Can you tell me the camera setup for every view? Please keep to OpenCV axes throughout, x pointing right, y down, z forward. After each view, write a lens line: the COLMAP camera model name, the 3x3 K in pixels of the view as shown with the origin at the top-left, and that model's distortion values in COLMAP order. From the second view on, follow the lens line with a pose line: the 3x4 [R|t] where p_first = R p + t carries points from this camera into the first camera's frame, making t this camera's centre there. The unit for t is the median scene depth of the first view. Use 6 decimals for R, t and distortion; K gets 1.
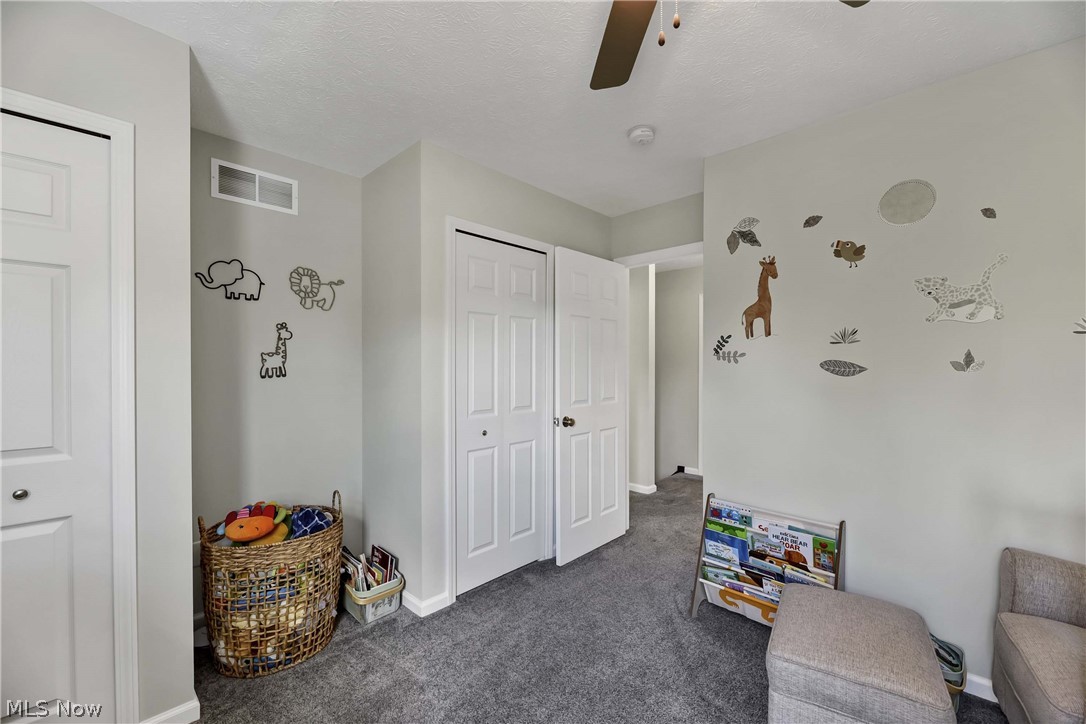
lens RADIAL K [[451.6, 0, 547.4], [0, 451.6, 363.3], [0, 0, 1]] dist [-0.003172, -0.001731]
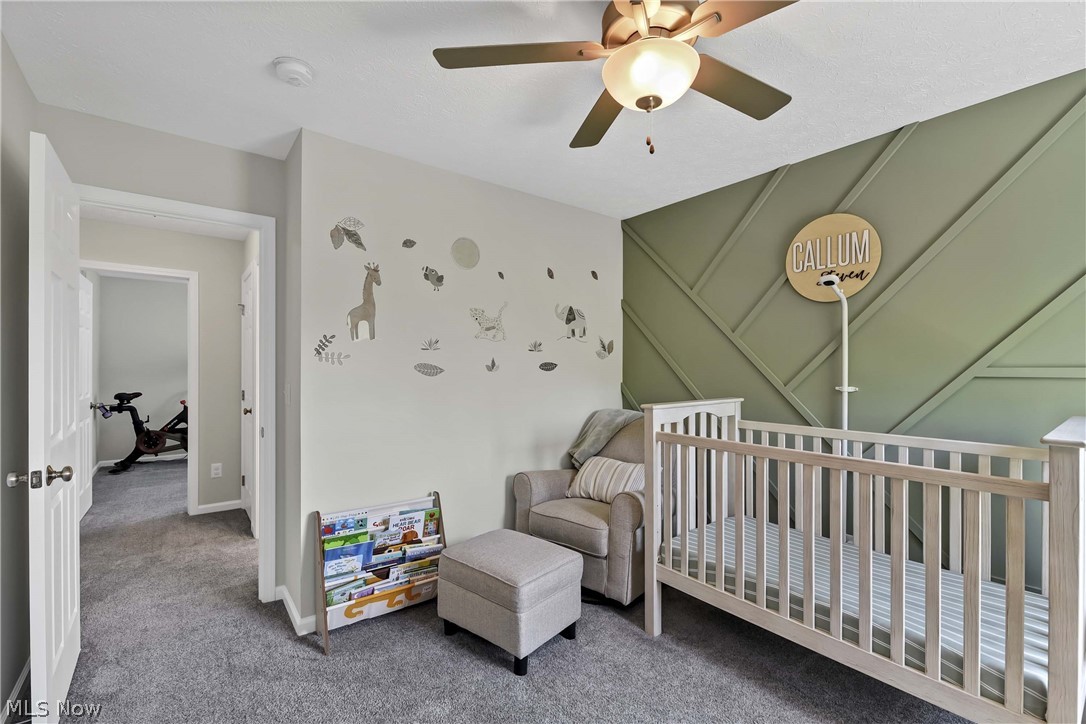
lens RADIAL K [[462.4, 0, 550.1], [0, 462.4, 365.1], [0, 0, 1]] dist [-0.003472, -0.002775]
pose [[0.134141, 0.010584, 0.990906, -0.521583], [-0.002105, 0.999944, -0.010396, 0.009862], [-0.990960, -0.000692, 0.134156, 0.460429]]
